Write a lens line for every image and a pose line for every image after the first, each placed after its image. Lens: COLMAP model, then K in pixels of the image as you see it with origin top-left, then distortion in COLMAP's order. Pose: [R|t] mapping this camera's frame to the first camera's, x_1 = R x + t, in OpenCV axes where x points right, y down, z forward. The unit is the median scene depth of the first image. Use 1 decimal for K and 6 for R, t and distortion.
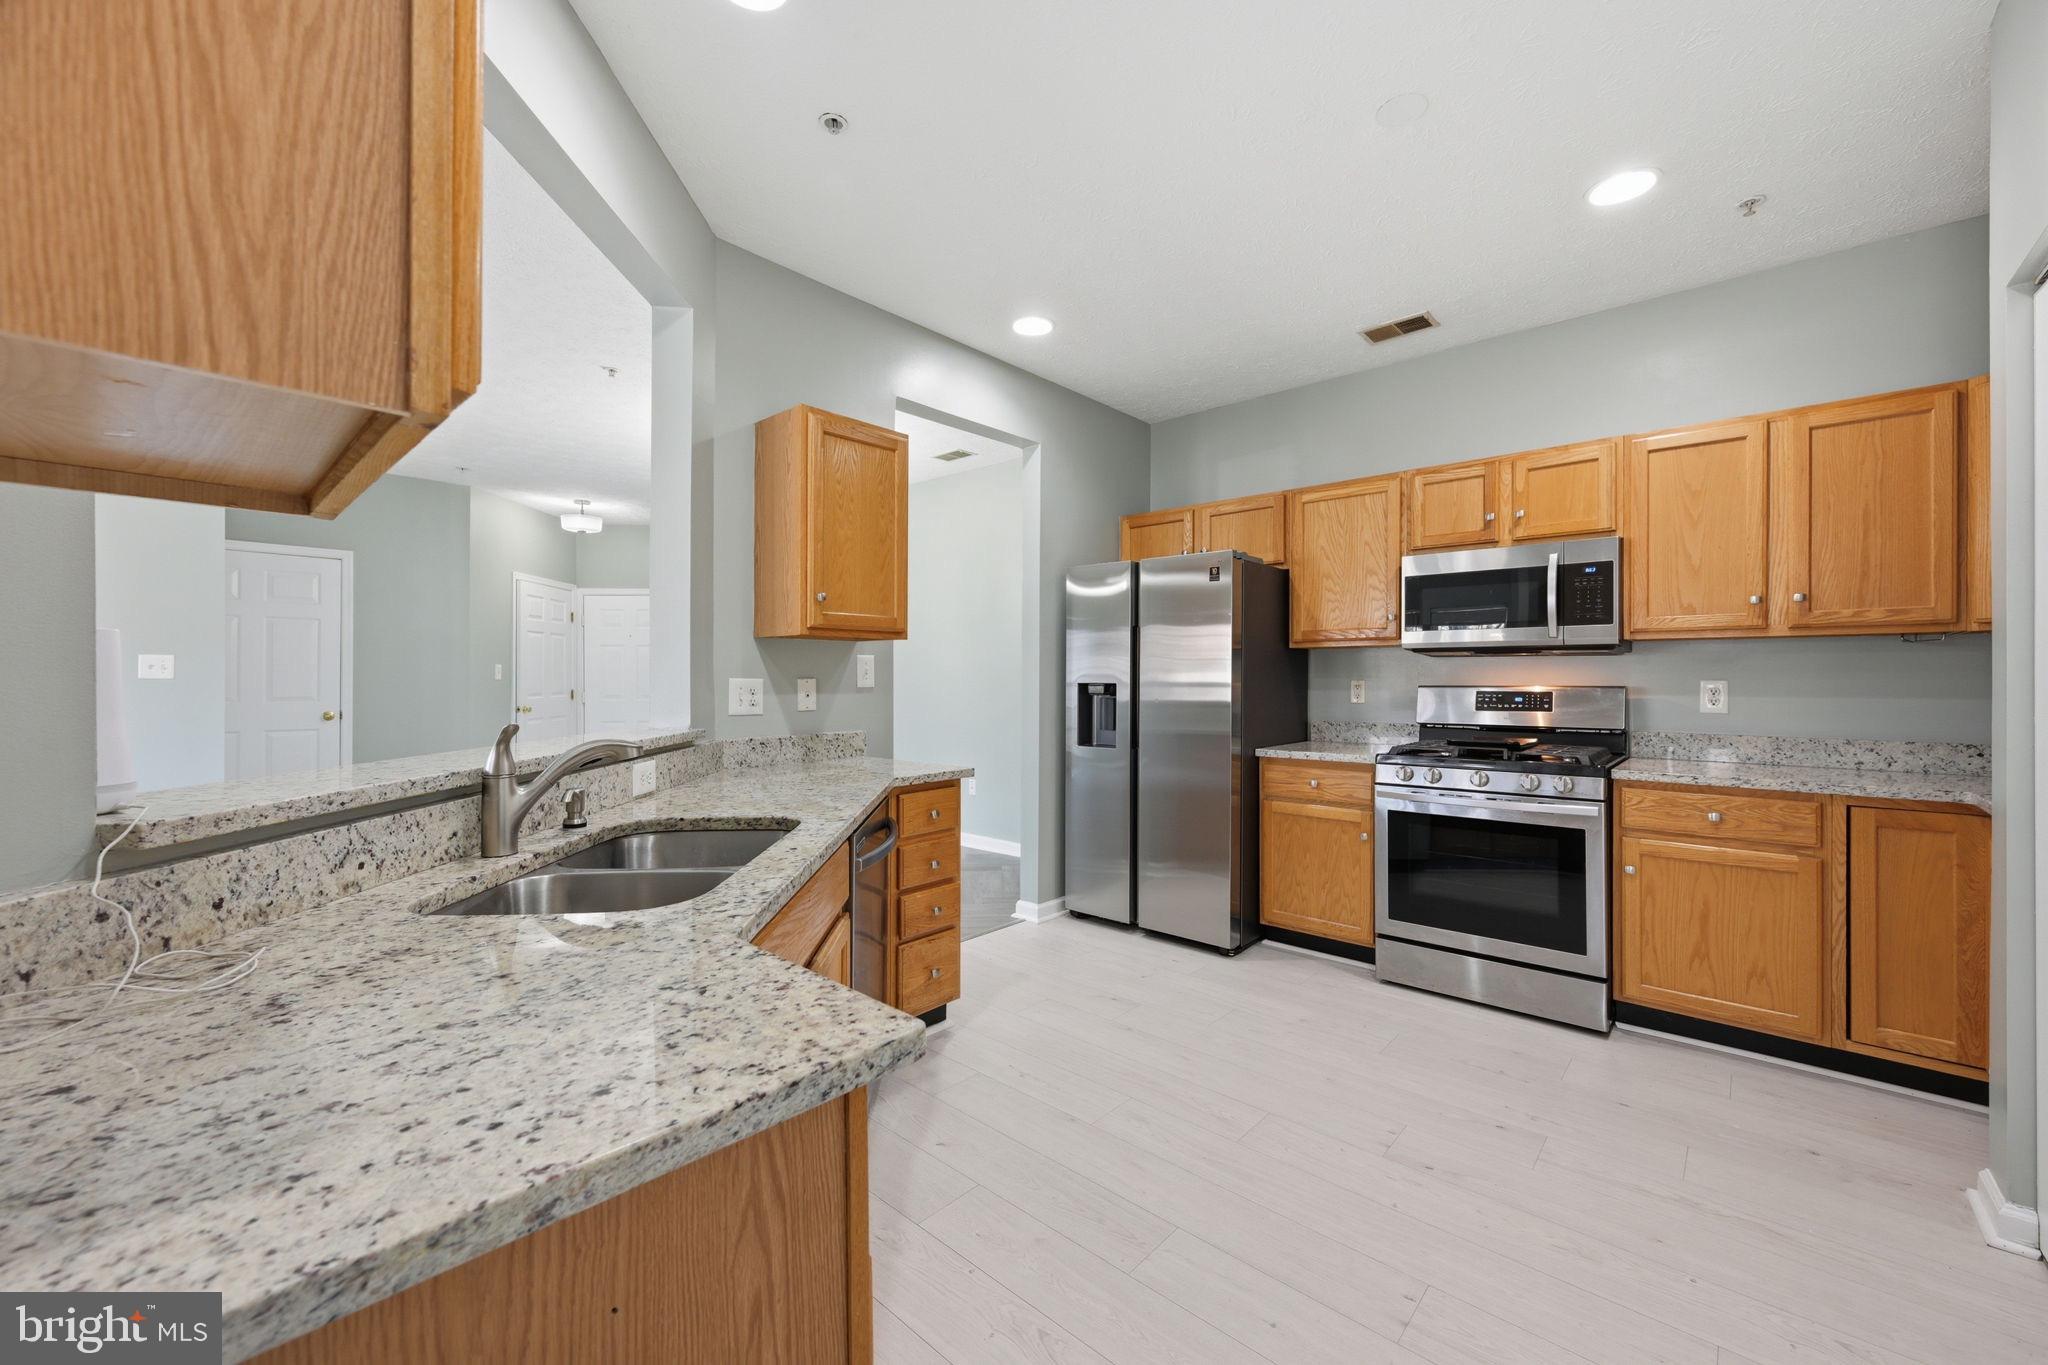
lens RADIAL K [[807.5, 0, 1021.2], [0, 807.5, 675.3], [0, 0, 1]] dist [0.001609, 0.000163]
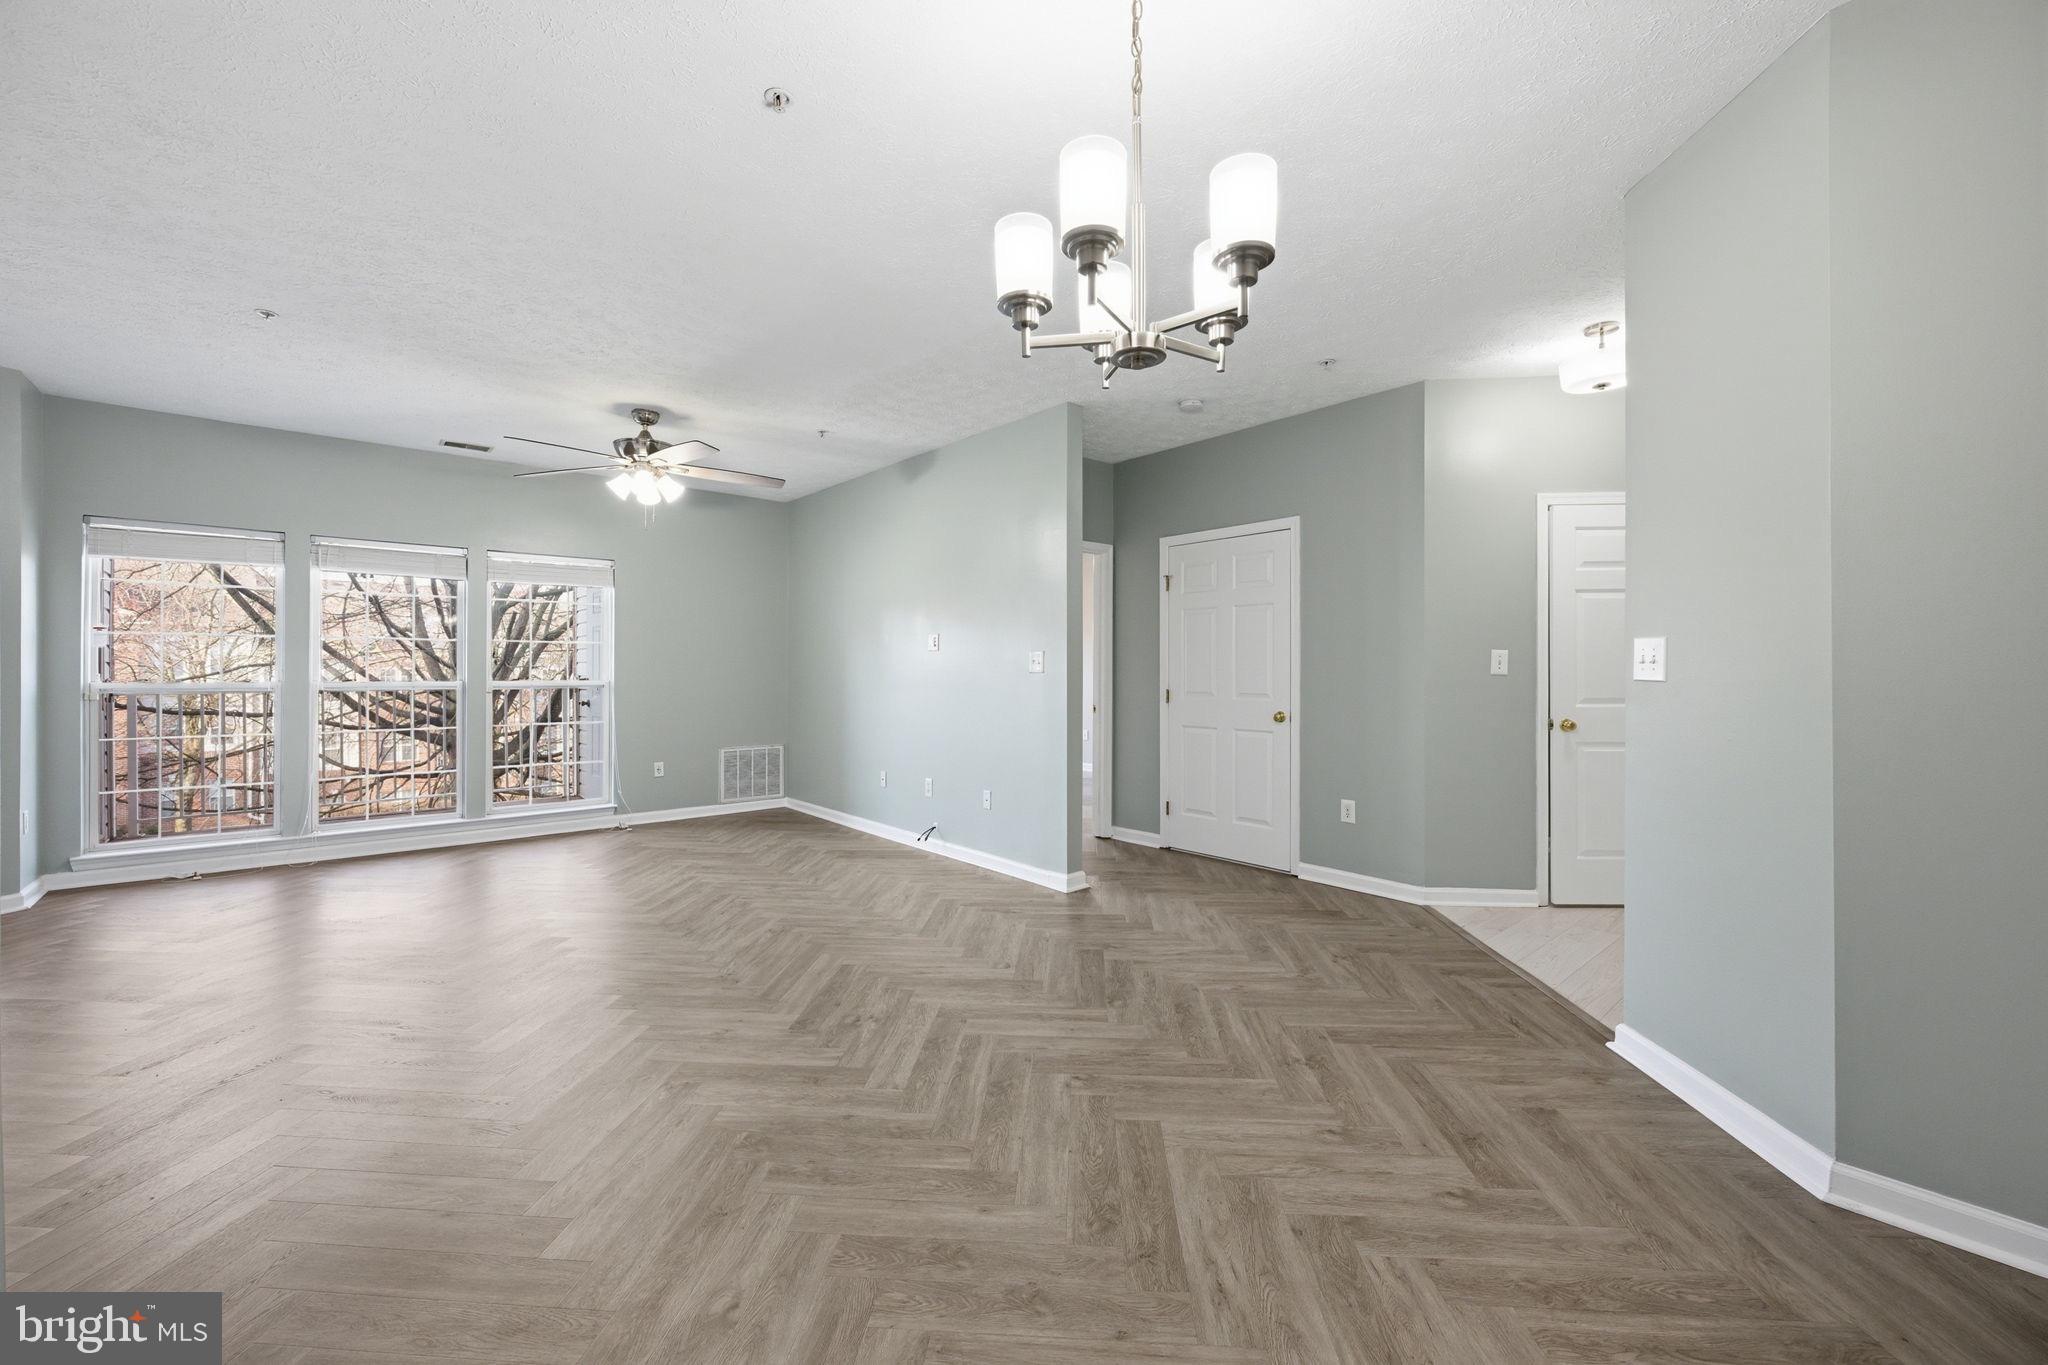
lens RADIAL K [[794.7, 0, 1029.8], [0, 794.7, 669.8], [0, 0, 1]] dist [-0.004404, -0.000318]
pose [[-0.110502, -0.003985, -0.993868, -0.001578], [0.004037, 0.999982, -0.004458, 0.006488], [0.993868, -0.004504, -0.110484, 1.361507]]
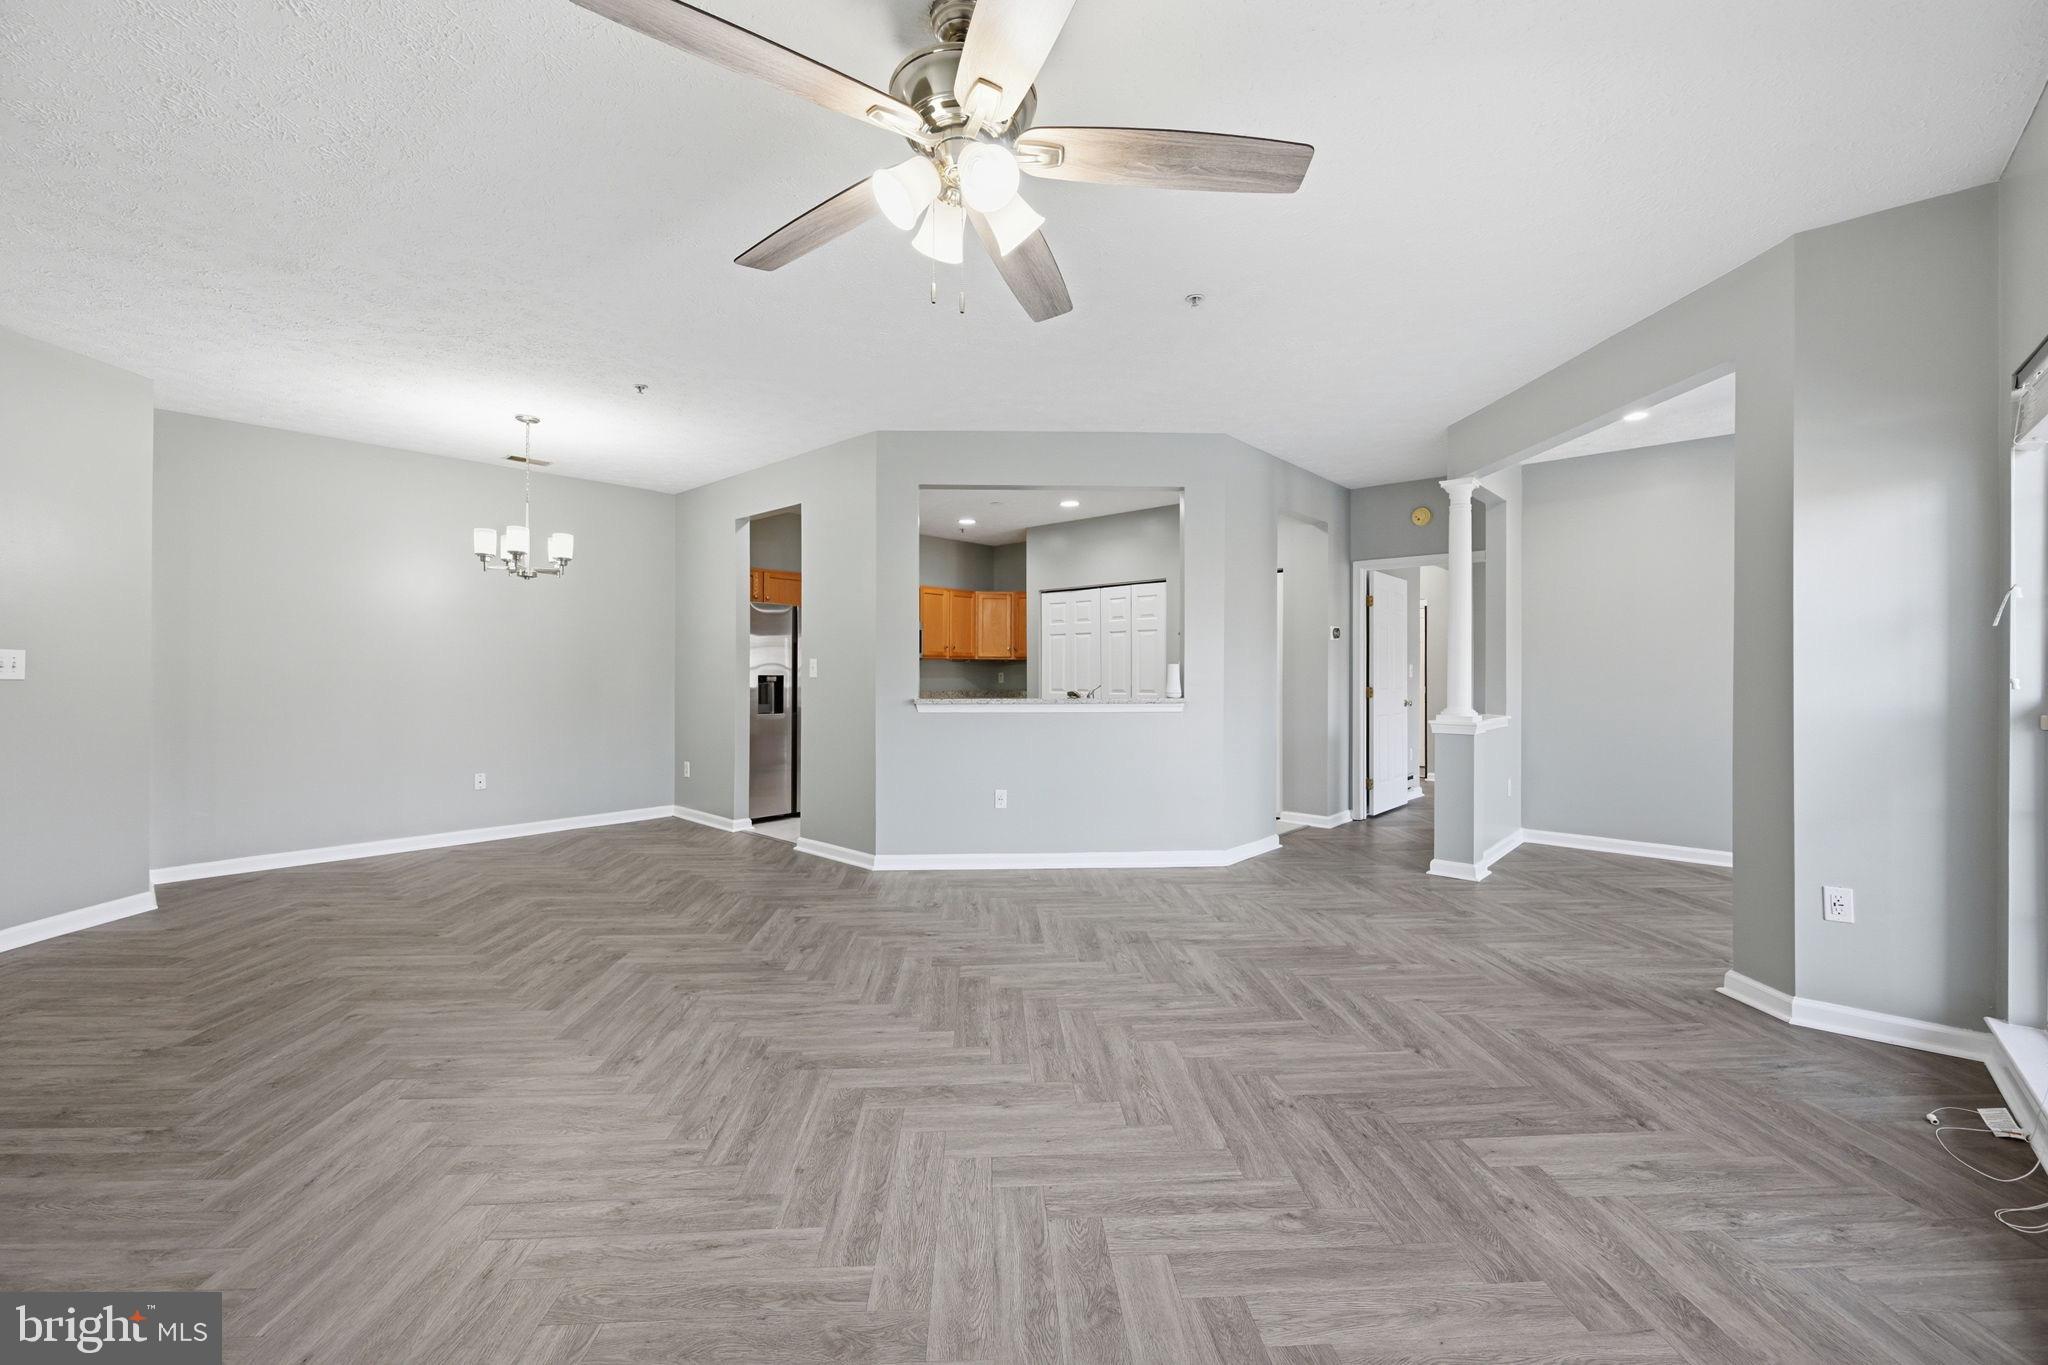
lens RADIAL K [[809.9, 0, 1027.7], [0, 809.9, 669.7], [0, 0, 1]] dist [-0.001159, -0.000182]
pose [[-0.004264, 0.002160, 0.999989, -1.765320], [-0.004704, 0.999987, -0.002180, -0.000839], [-0.999980, -0.004713, -0.004254, 0.544809]]
